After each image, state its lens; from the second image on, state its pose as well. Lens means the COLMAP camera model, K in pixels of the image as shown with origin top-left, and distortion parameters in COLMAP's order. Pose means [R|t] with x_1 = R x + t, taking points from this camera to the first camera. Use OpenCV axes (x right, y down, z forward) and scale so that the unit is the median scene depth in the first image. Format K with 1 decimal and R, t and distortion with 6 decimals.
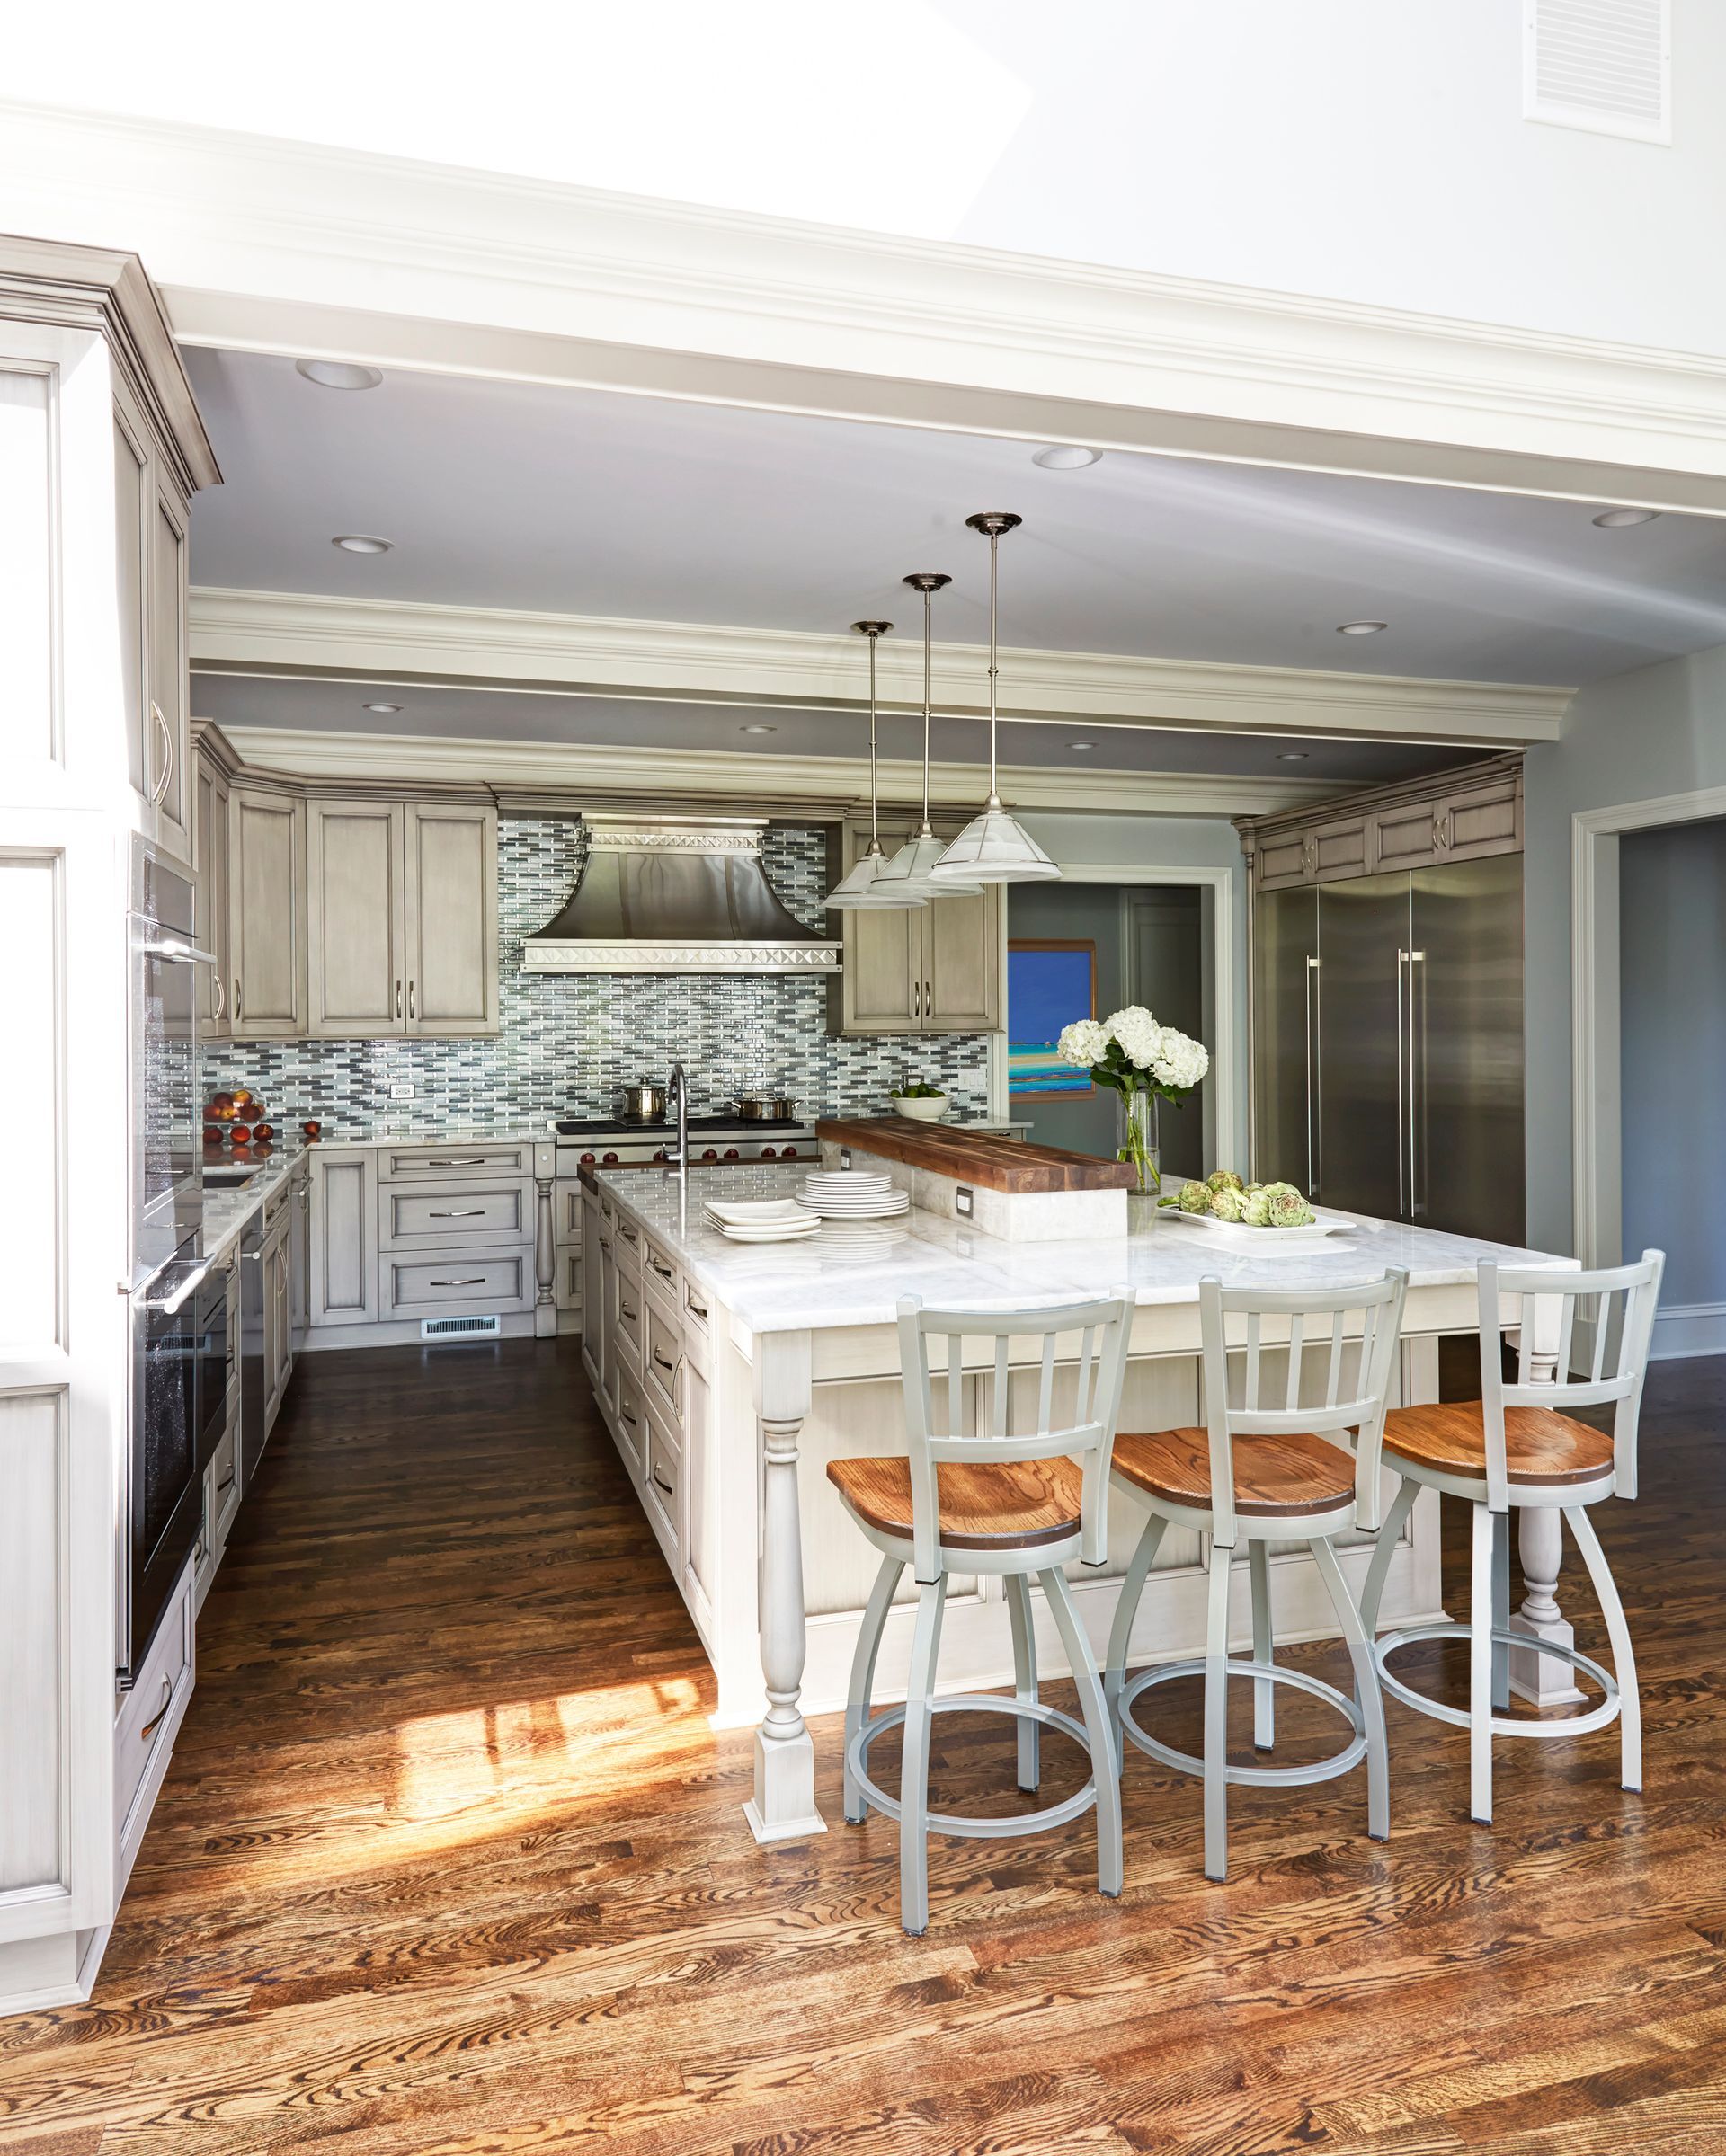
lens RADIAL K [[1460.7, 0, 872.0], [0, 1460.7, 1018.0], [0, 0, 1]] dist [0.029065, -0.023135]
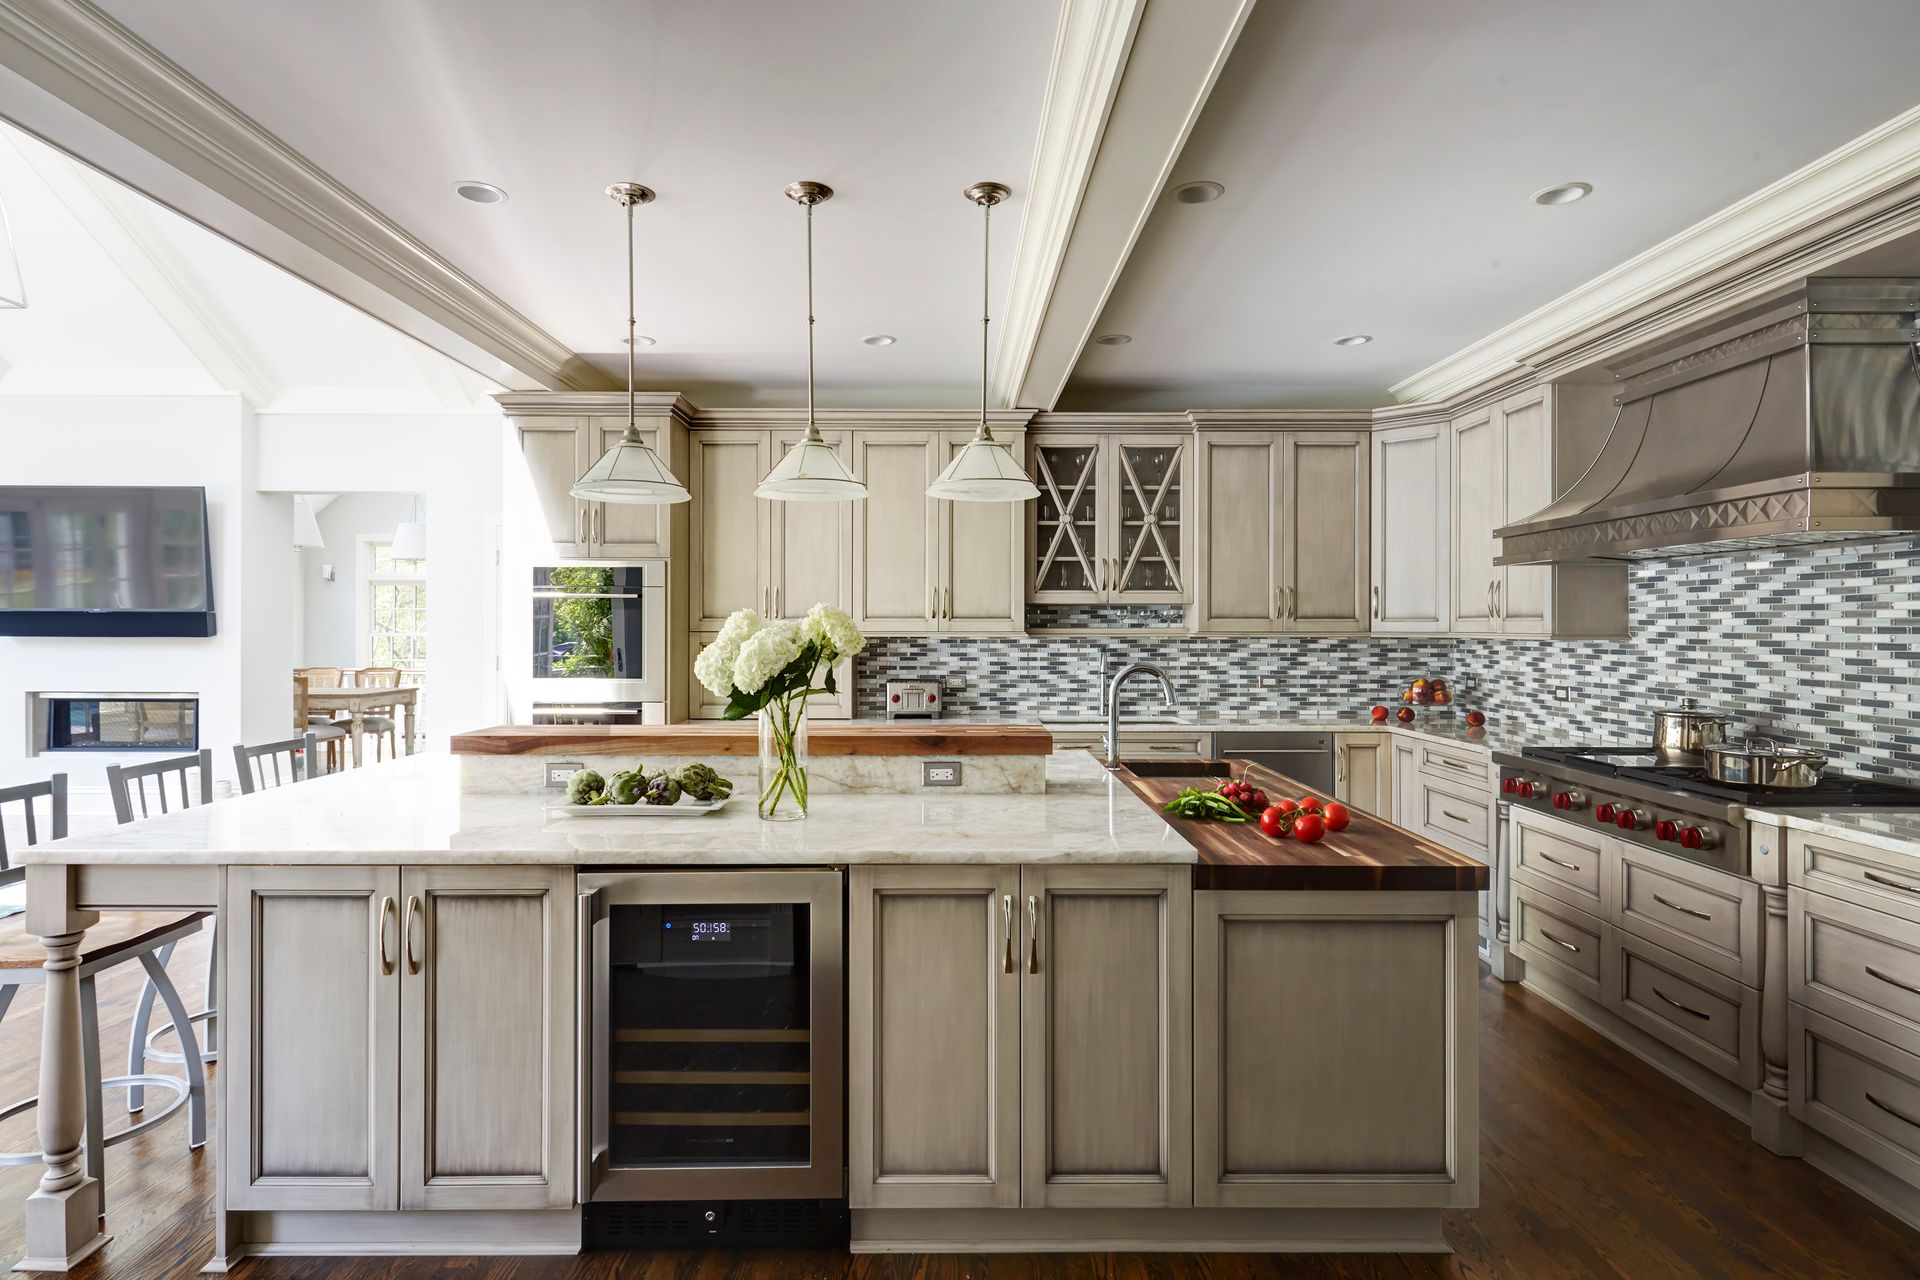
lens RADIAL K [[1004.4, 0, 952.4], [0, 1004.4, 626.5], [0, 0, 1]] dist [0.009628, -0.002296]
pose [[-0.283033, 0.005604, -0.959094, 0.441320], [0.001222, 0.999984, 0.005482, 0.001979], [0.959110, 0.000379, -0.283035, 0.829070]]
